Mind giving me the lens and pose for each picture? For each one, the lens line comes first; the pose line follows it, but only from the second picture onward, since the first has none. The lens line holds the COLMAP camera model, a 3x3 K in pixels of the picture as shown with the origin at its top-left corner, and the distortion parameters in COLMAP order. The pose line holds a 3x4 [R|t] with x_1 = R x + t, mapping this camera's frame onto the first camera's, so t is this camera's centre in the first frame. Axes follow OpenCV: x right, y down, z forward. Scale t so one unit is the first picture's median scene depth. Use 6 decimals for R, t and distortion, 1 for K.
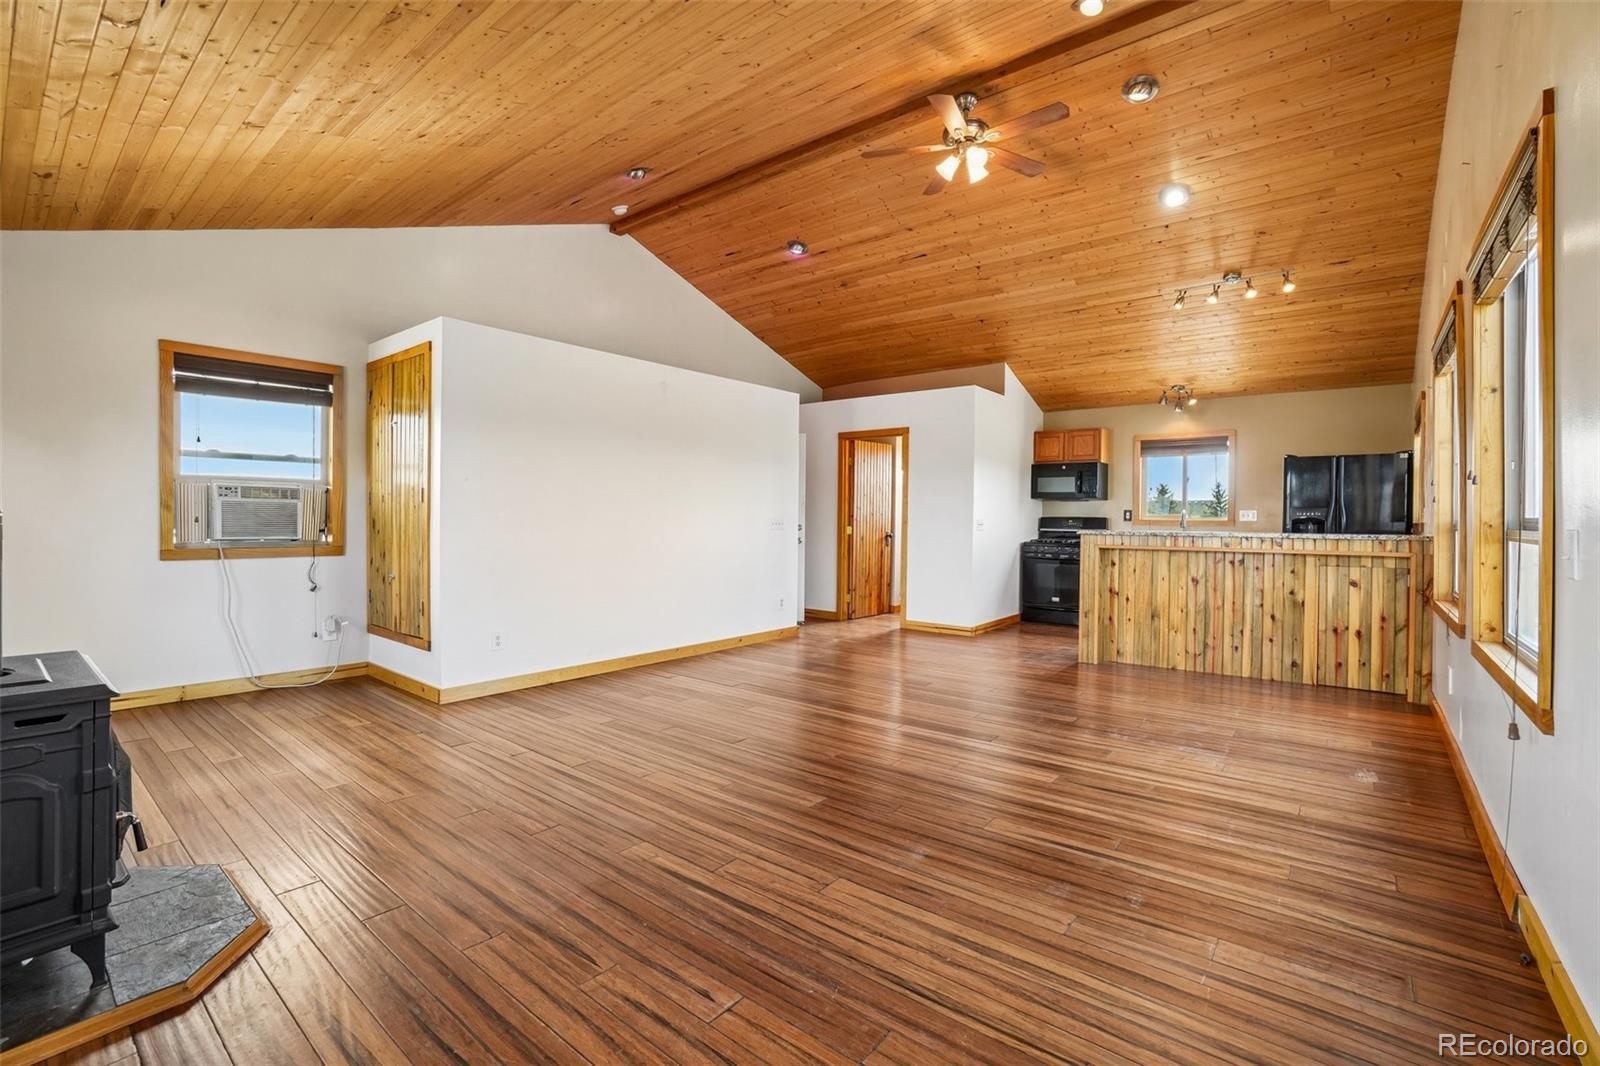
lens RADIAL K [[703.8, 0, 800.0], [0, 703.8, 533.0], [0, 0, 1]] dist [-0.052478, 0.019510]
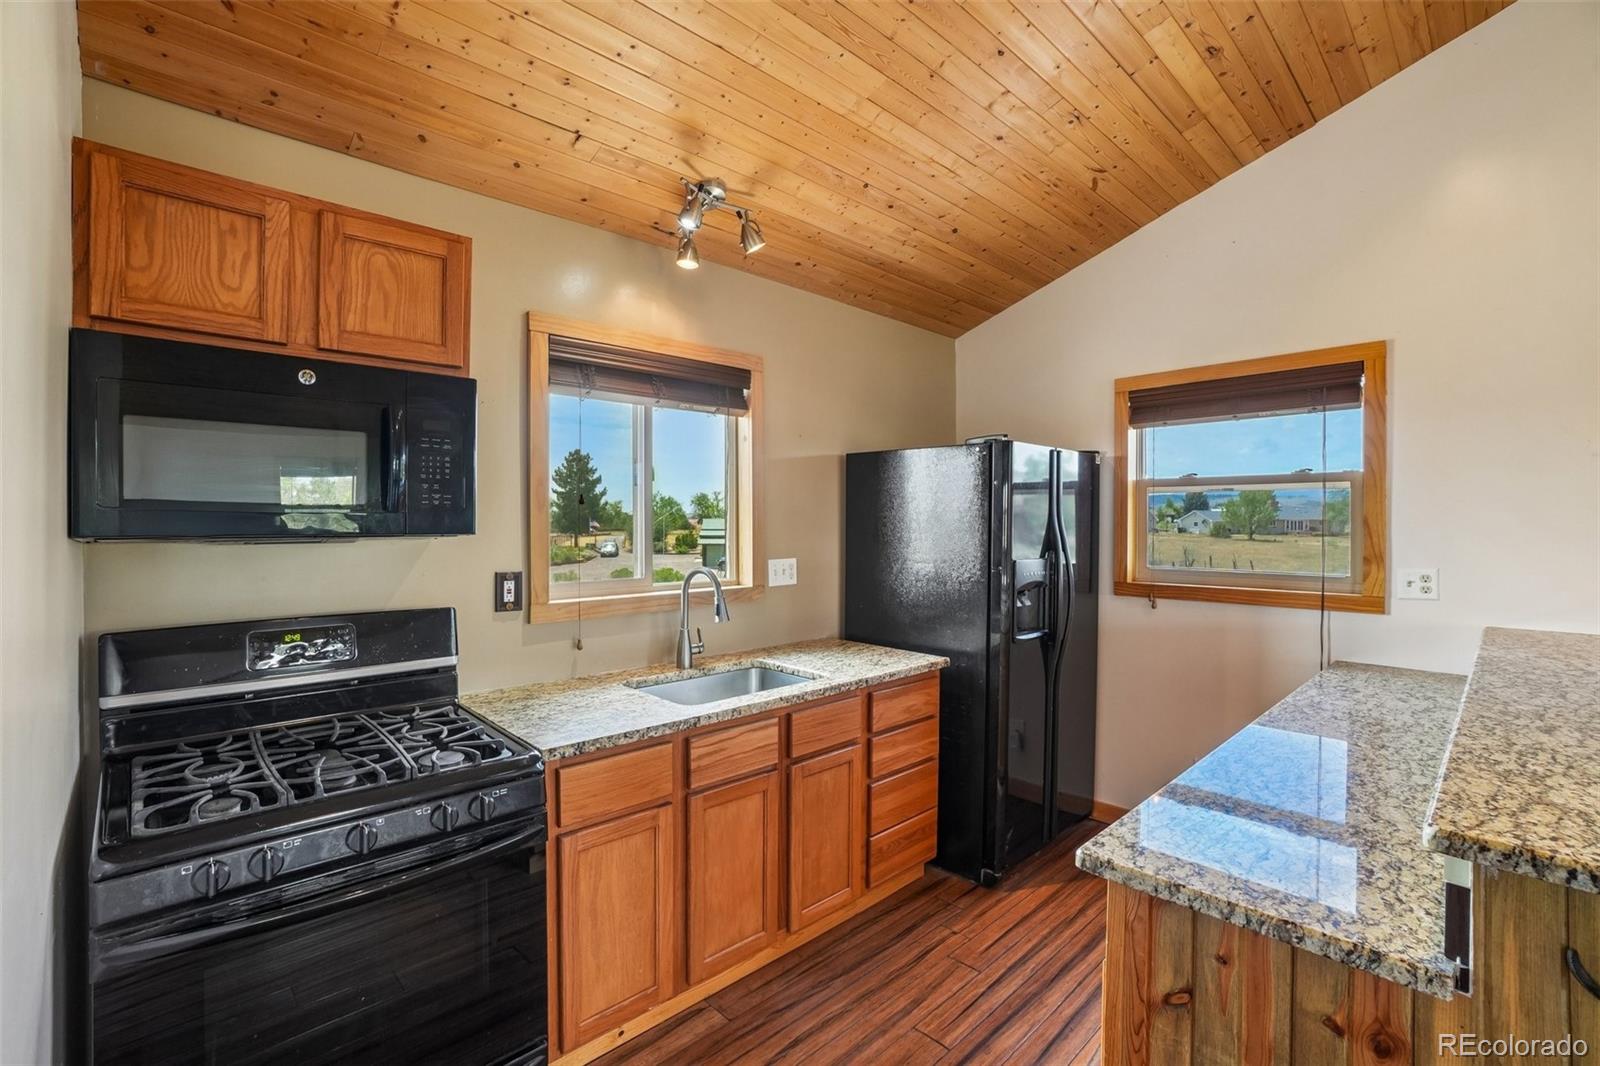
lens RADIAL K [[703.8, 0, 800.0], [0, 703.8, 533.0], [0, 0, 1]] dist [-0.052478, 0.019510]
pose [[0.143634, -0.022992, 0.989364, 0.317872], [0.022880, 0.999540, 0.019907, -0.078901], [-0.989366, 0.019778, 0.144094, 1.279621]]
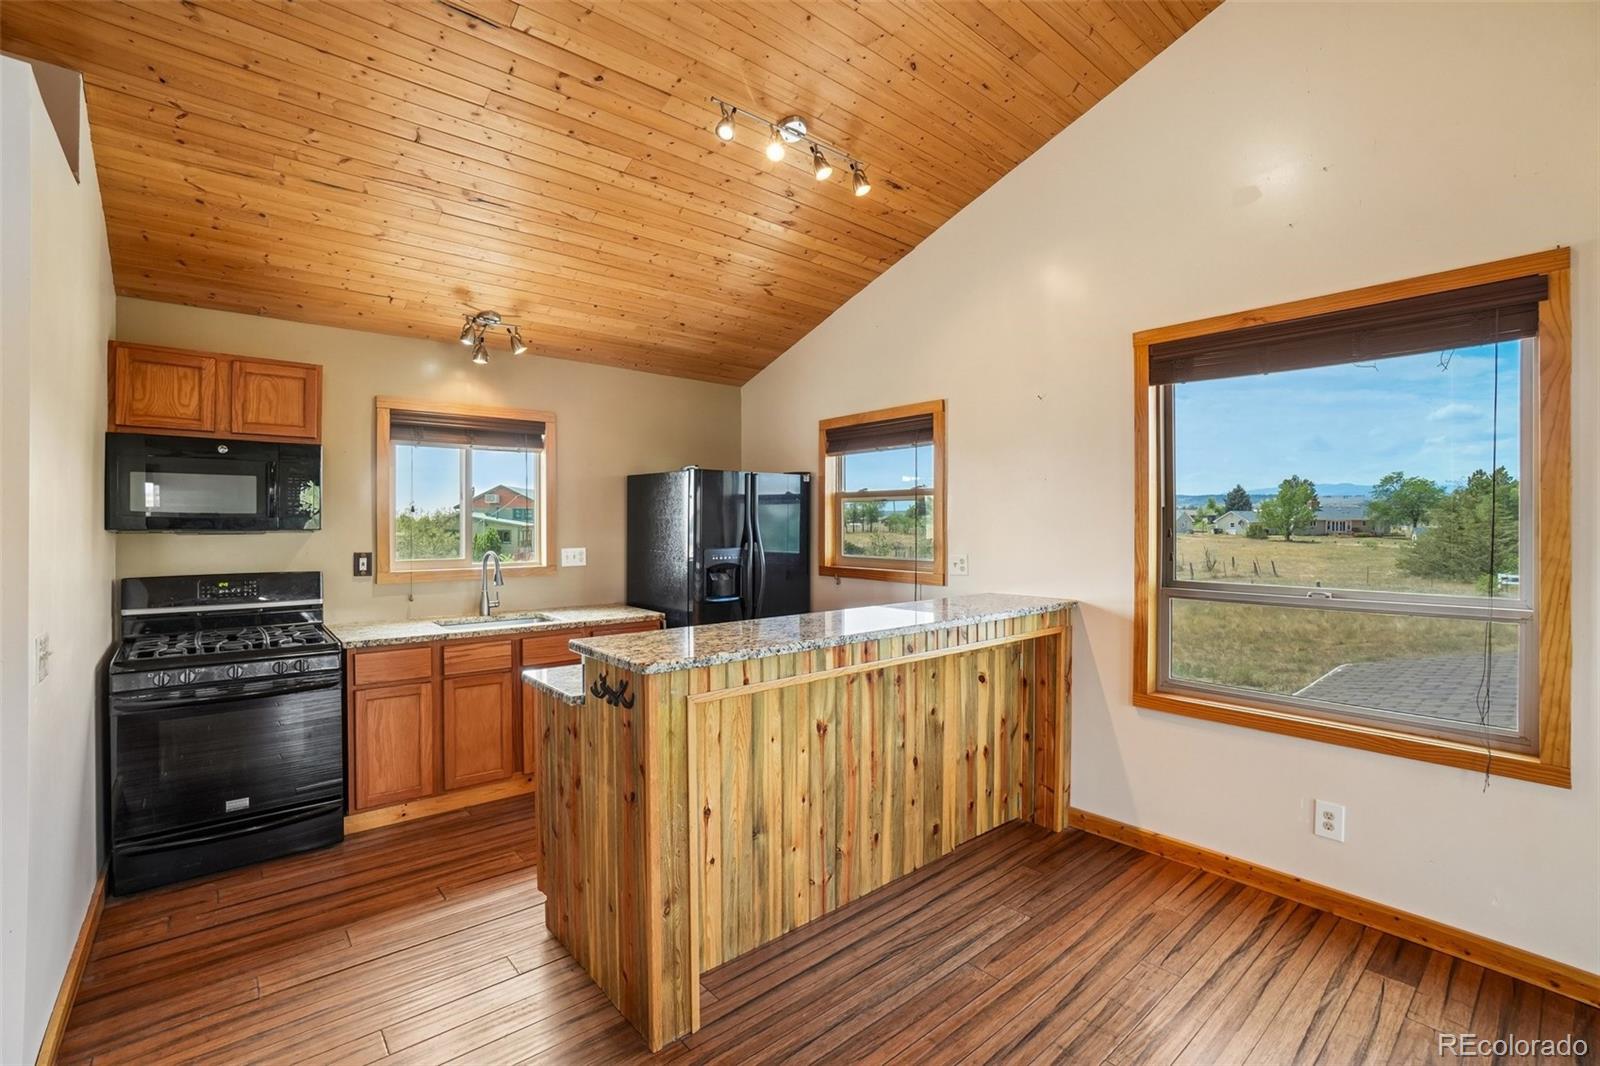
lens RADIAL K [[703.8, 0, 800.0], [0, 703.8, 533.0], [0, 0, 1]] dist [-0.052478, 0.019510]
pose [[0.197847, -0.022213, 0.979981, 0.107307], [0.022266, 0.999587, 0.018162, -0.073724], [-0.979980, 0.018227, 0.198259, 0.935679]]
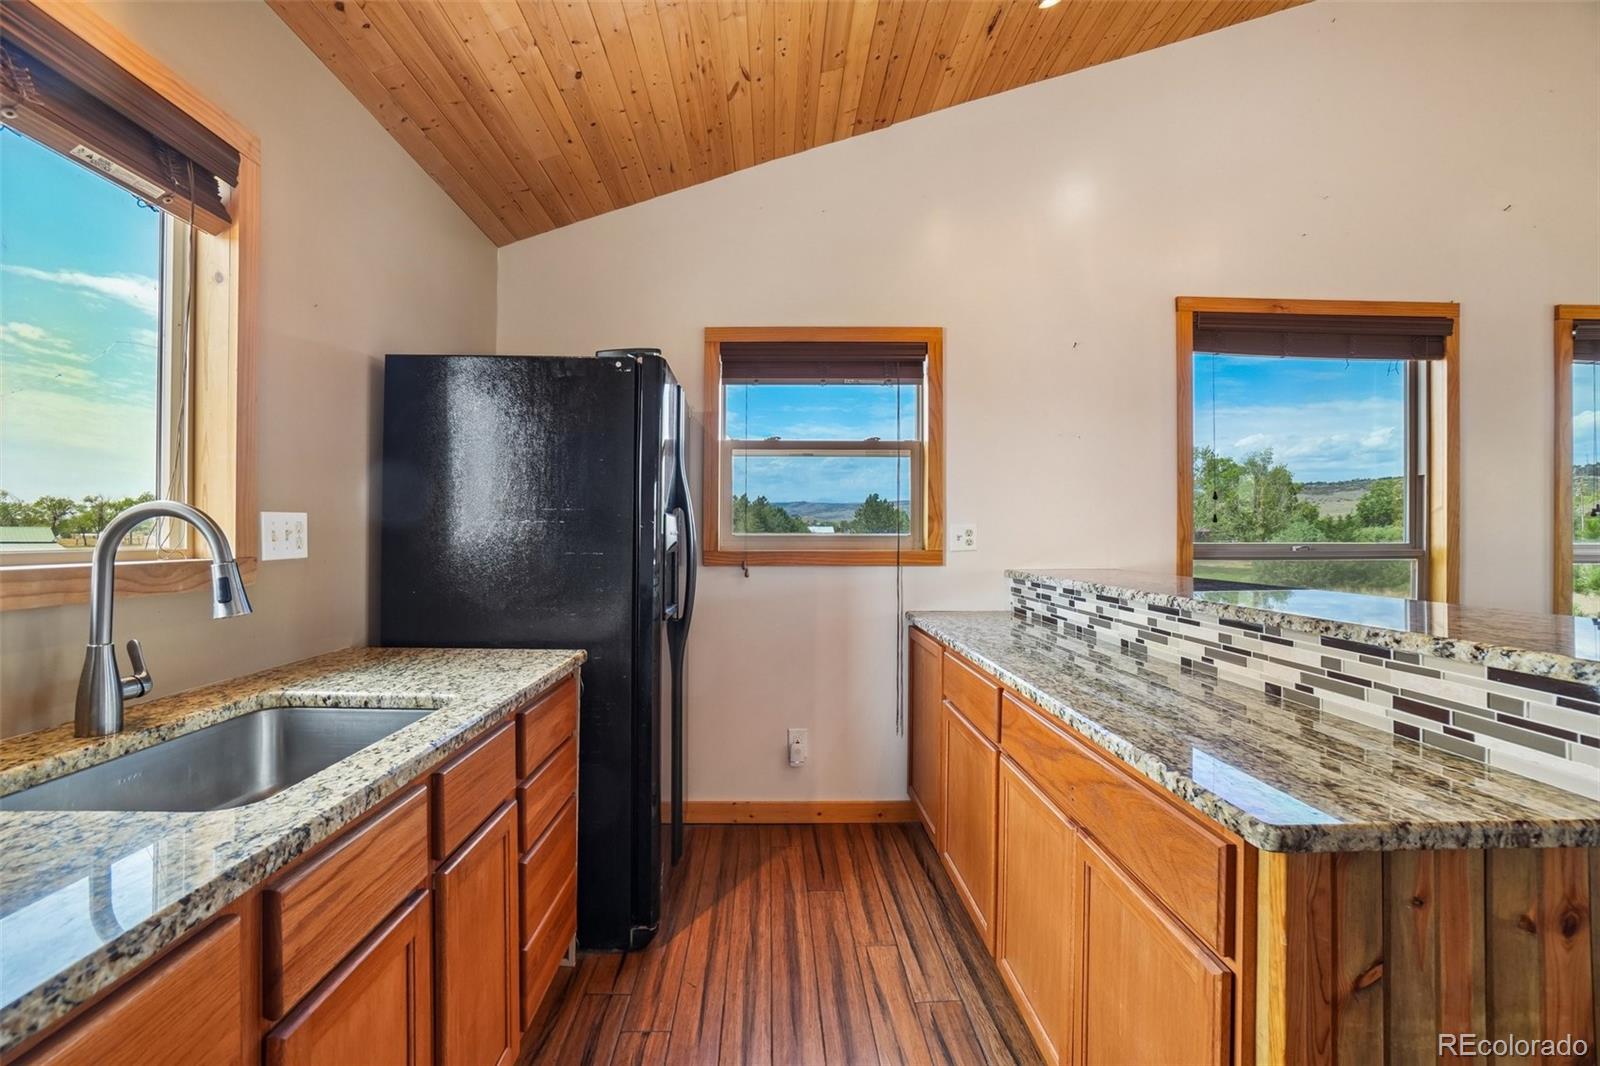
lens RADIAL K [[702.2, 0, 787.3], [0, 702.2, 530.2], [0, 0, 1]] dist [-0.059727, 0.019270]
pose [[-0.632563, -0.002475, 0.774505, 0.498716], [0.011760, 0.999849, 0.012801, -0.038976], [-0.774420, 0.017206, -0.632438, 1.399138]]
